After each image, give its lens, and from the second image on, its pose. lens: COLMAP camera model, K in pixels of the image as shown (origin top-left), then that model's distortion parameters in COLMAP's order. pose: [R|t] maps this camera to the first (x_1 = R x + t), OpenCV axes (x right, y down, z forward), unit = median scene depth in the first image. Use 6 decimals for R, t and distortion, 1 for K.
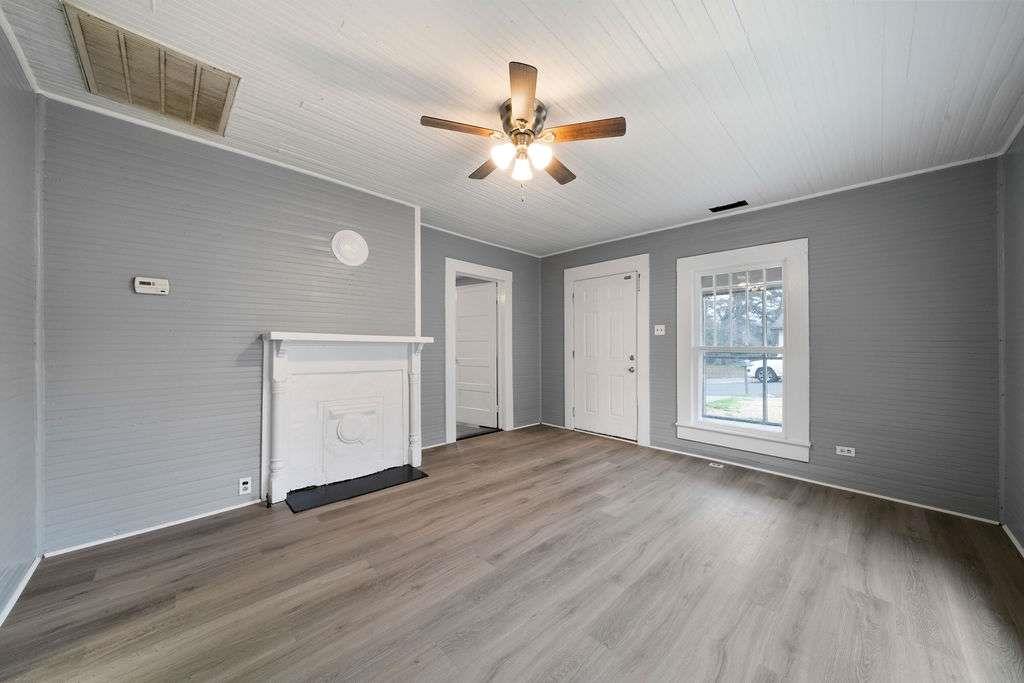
lens RADIAL K [[348.4, 0, 519.8], [0, 348.4, 344.2], [0, 0, 1]] dist [-0.005118, -0.000111]
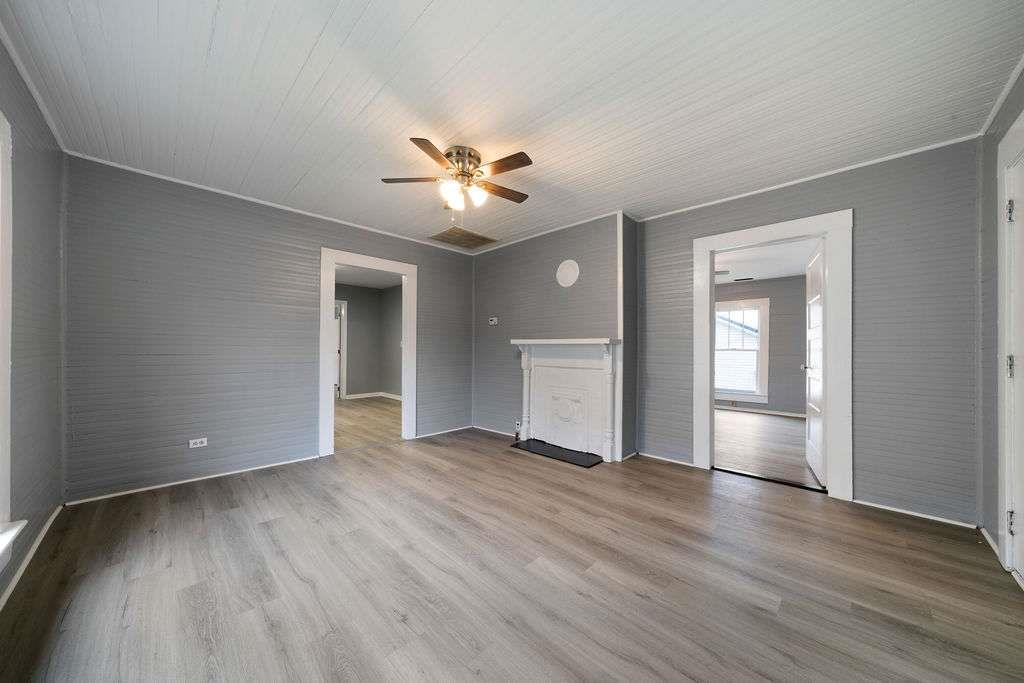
lens RADIAL K [[348.4, 0, 510.7], [0, 348.4, 349.2], [0, 0, 1]] dist [-0.005118, -0.000111]
pose [[0.016976, -0.006519, -0.999835, 0.990313], [0.005155, 0.999966, -0.006432, 0.022526], [0.999843, -0.005045, 0.017009, 0.911585]]
